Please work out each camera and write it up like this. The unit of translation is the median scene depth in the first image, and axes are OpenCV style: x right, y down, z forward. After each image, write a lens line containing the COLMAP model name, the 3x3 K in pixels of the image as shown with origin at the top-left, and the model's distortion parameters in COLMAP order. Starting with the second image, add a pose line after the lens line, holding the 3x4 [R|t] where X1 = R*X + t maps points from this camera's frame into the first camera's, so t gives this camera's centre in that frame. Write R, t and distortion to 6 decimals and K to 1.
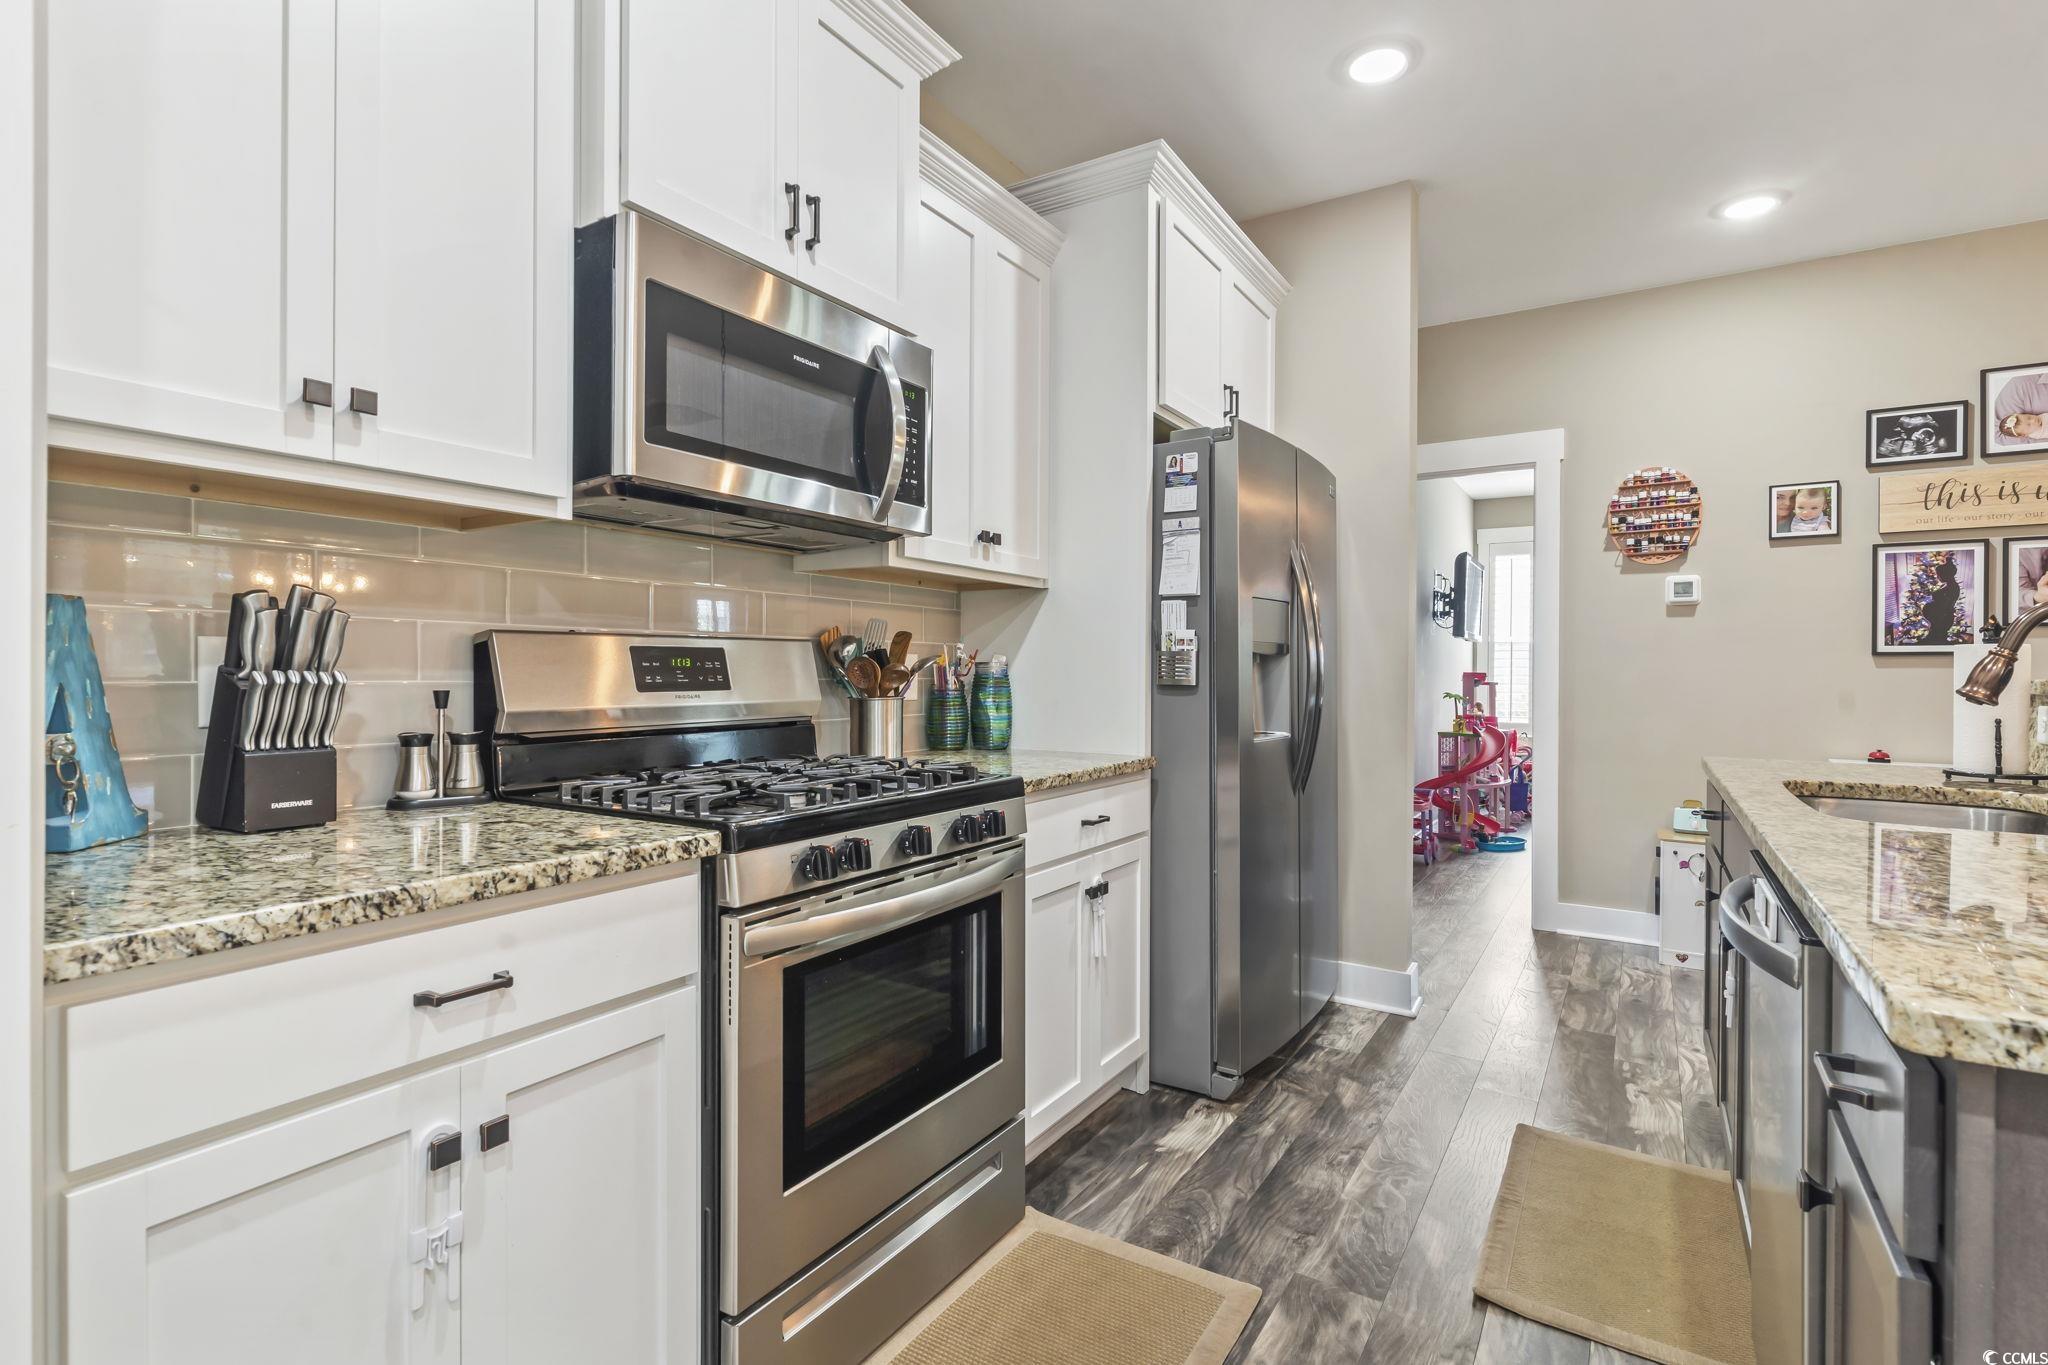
lens RADIAL K [[1020.7, 0, 1017.3], [0, 1020.7, 641.0], [0, 0, 1]] dist [-0.000914, -0.000316]
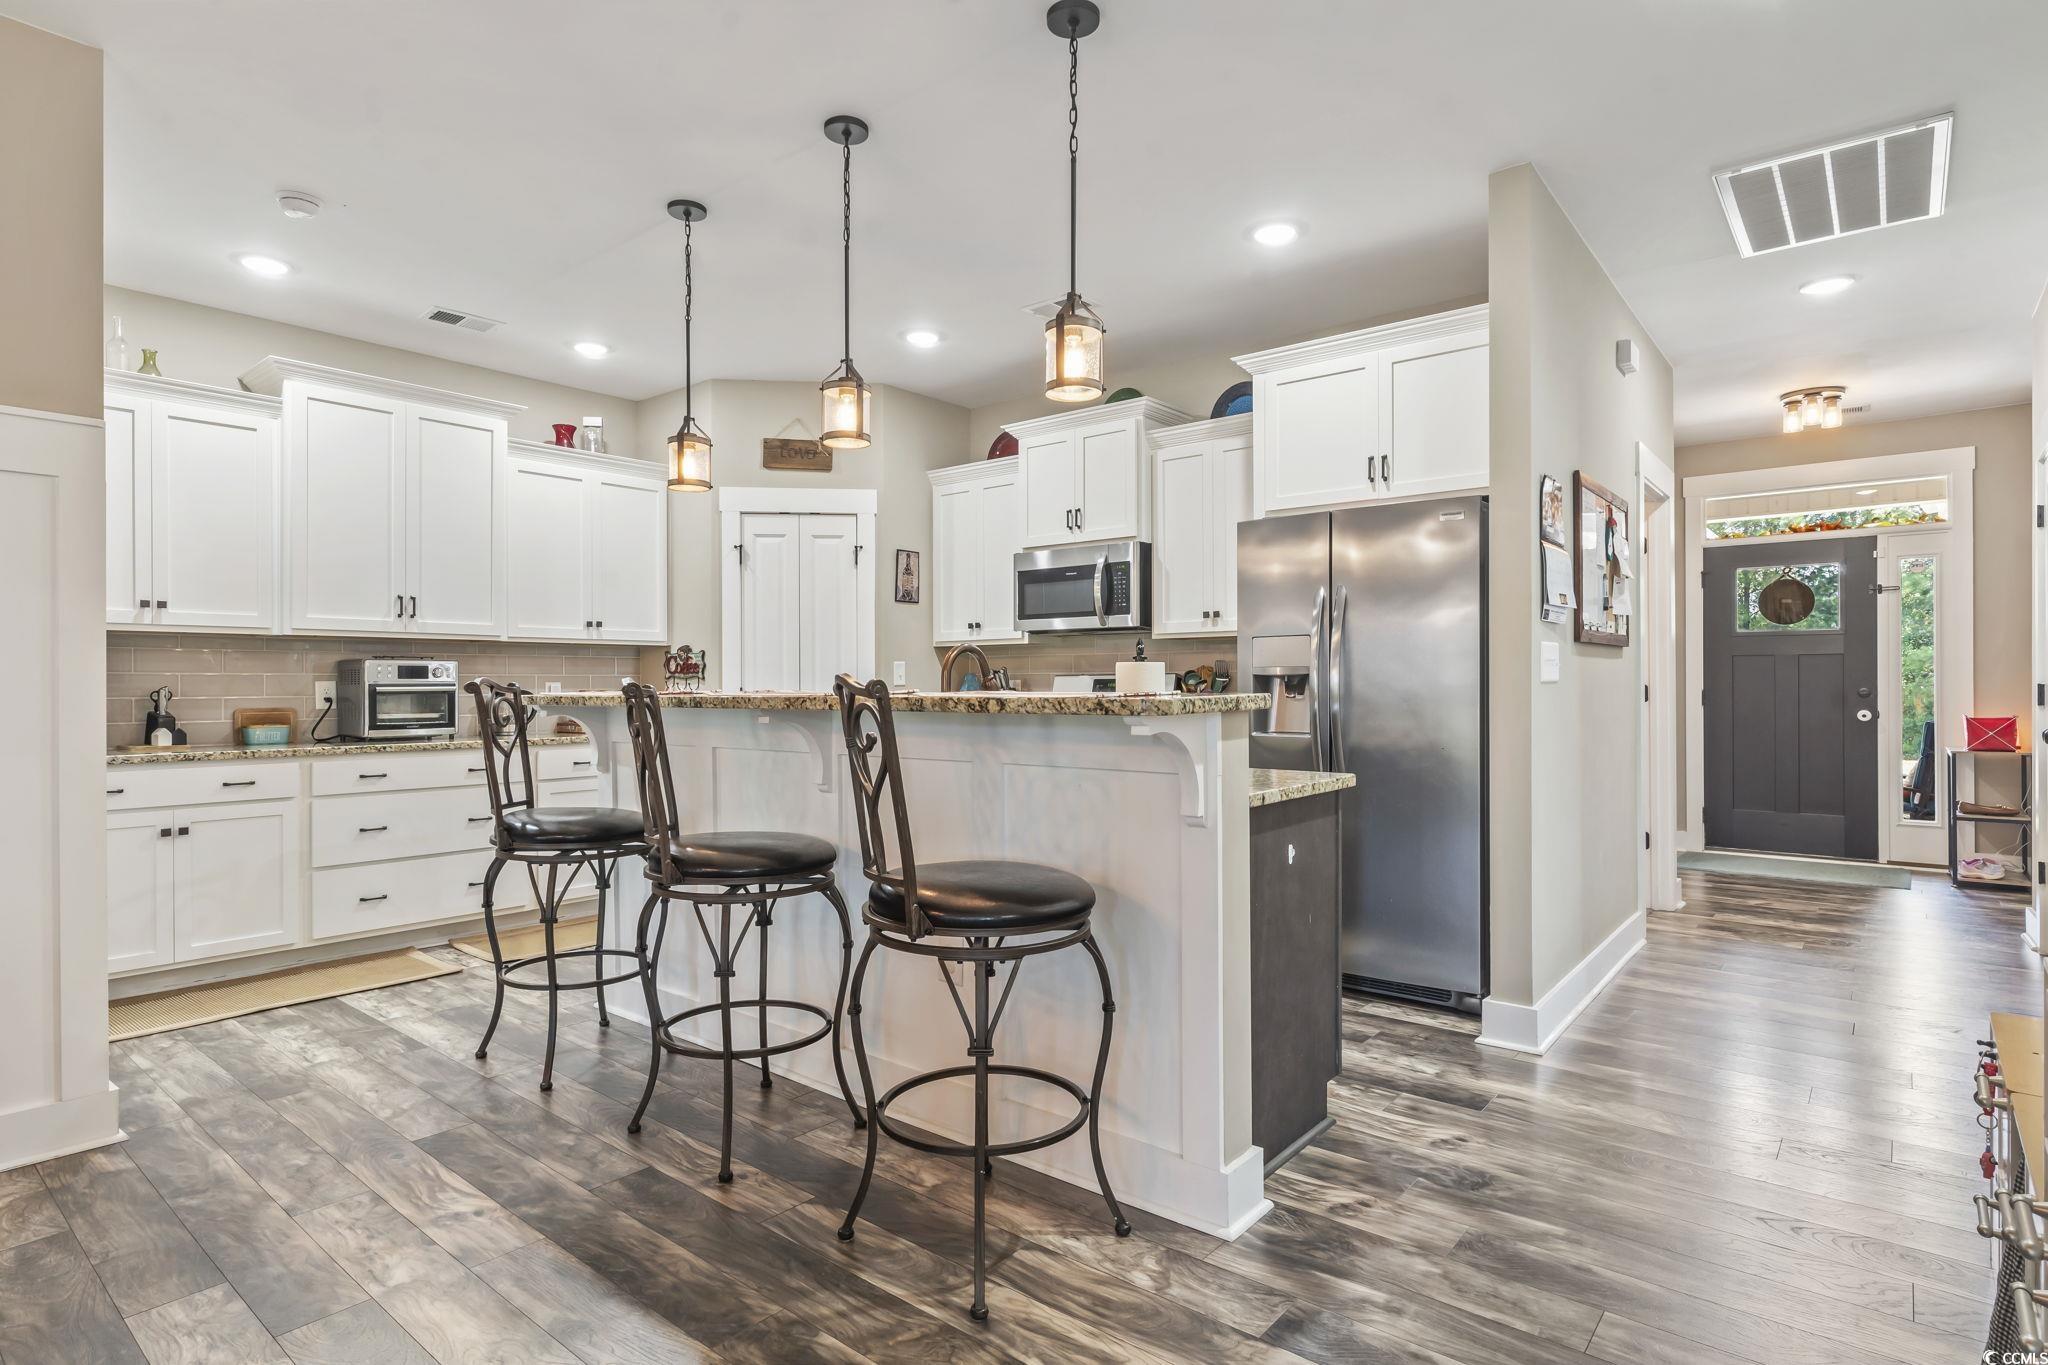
lens RADIAL K [[1020.7, 0, 1005.8], [0, 1020.7, 687.2], [0, 0, 1]] dist [-0.000914, -0.000316]
pose [[-0.141122, -0.002811, -0.989988, 2.155348], [0.021276, 0.999756, -0.005872, 0.030498], [0.989764, -0.021891, -0.141028, 1.043678]]
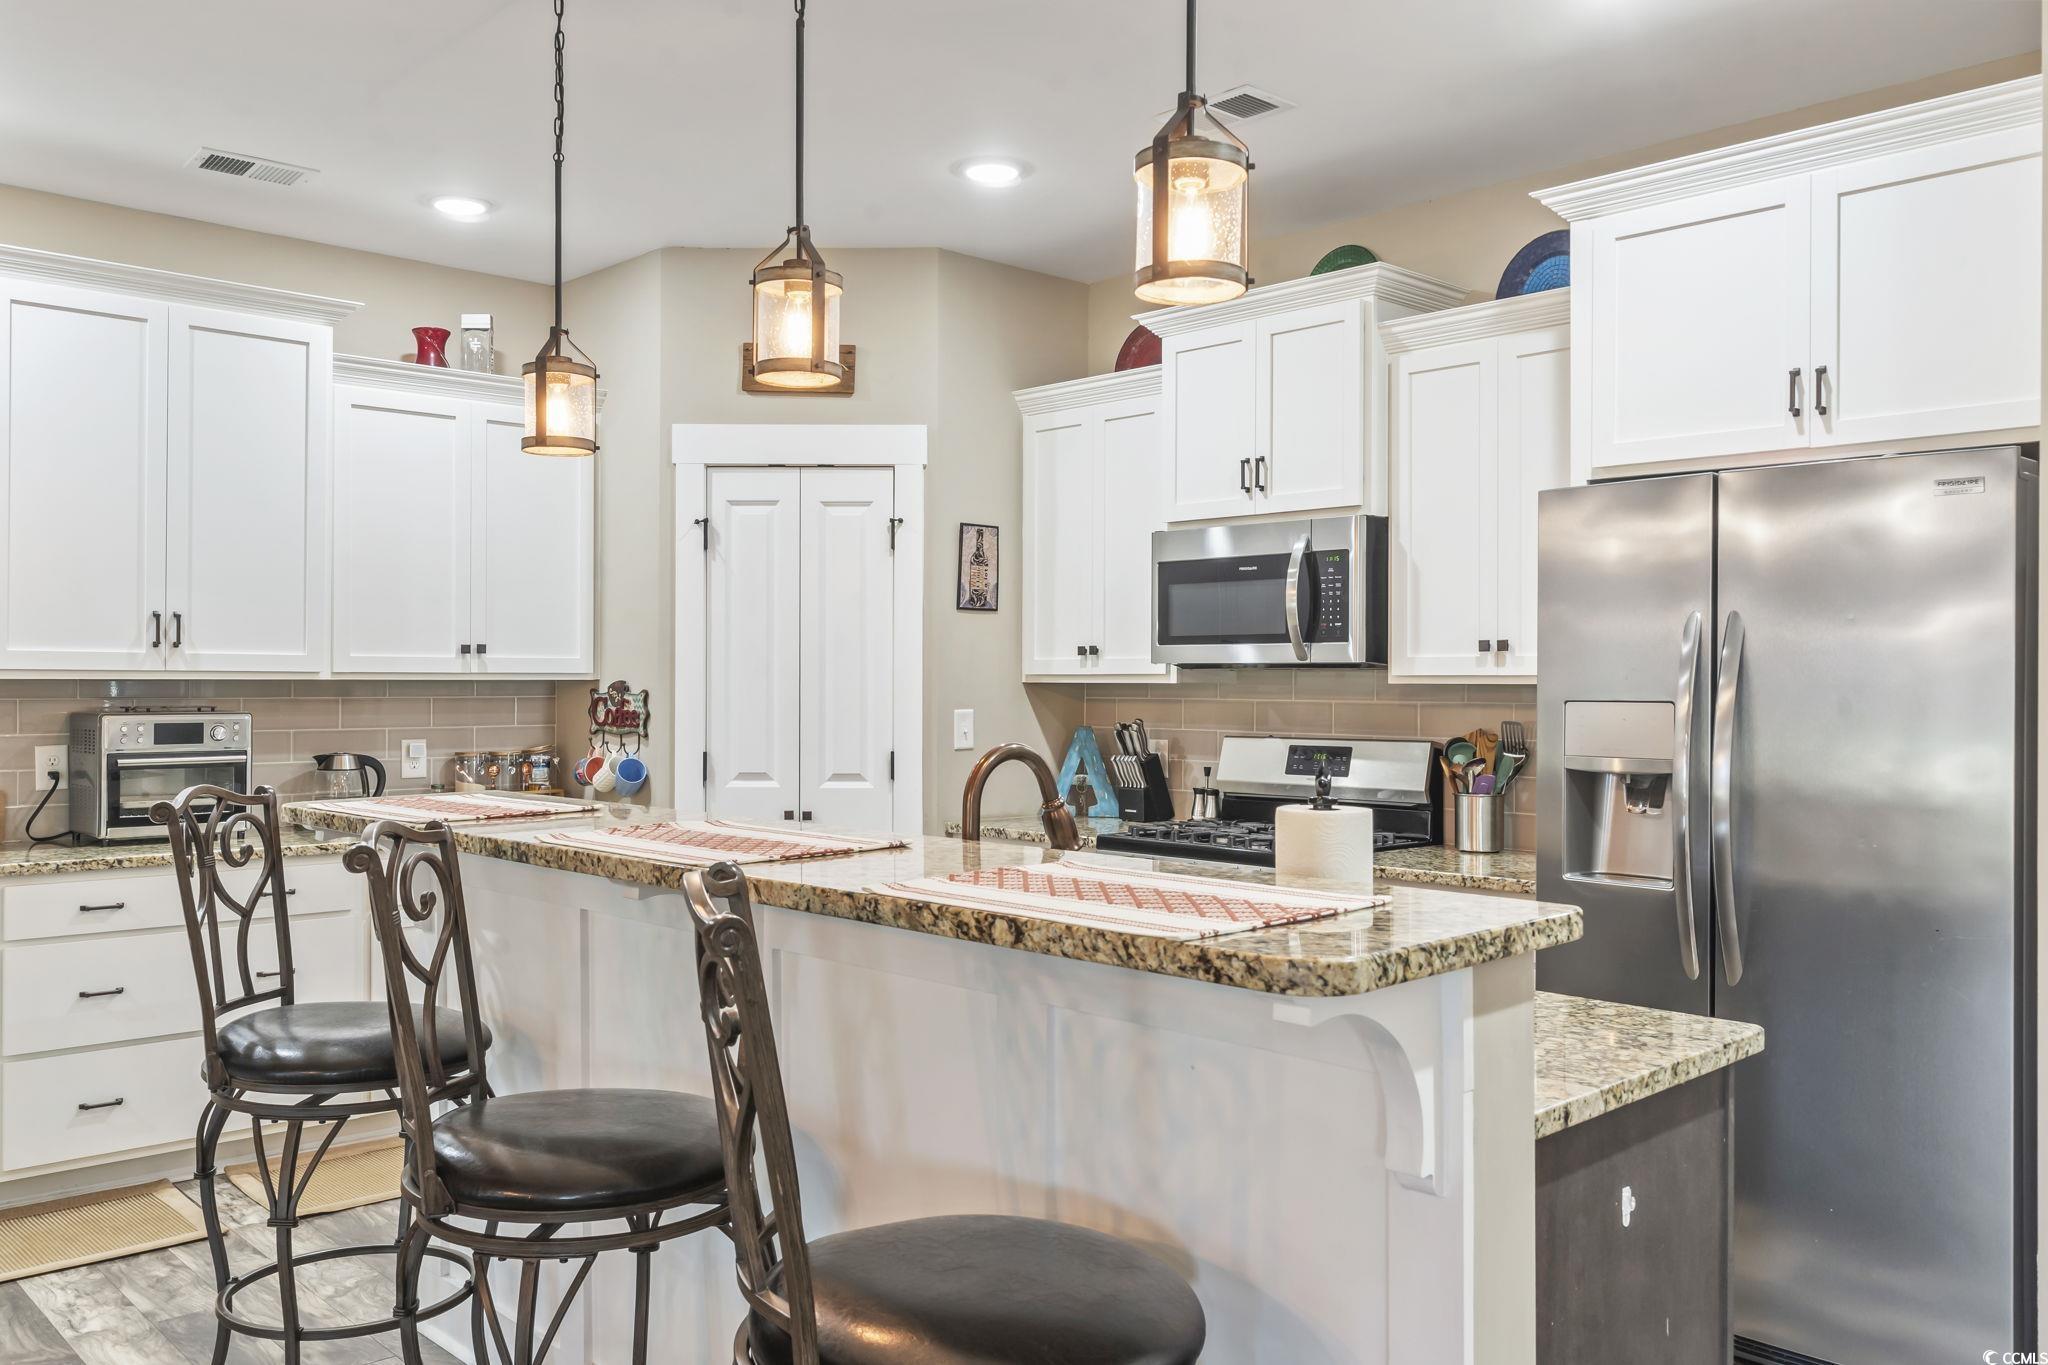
lens RADIAL K [[1562.6, 0, 1005.7], [0, 1562.6, 689.7], [0, 0, 1]] dist [0.006144, -0.004239]
pose [[-0.256370, -0.005157, -0.966565, 1.917559], [0.014234, 0.999857, -0.009110, -0.063330], [0.966474, -0.016093, -0.256260, 1.086664]]
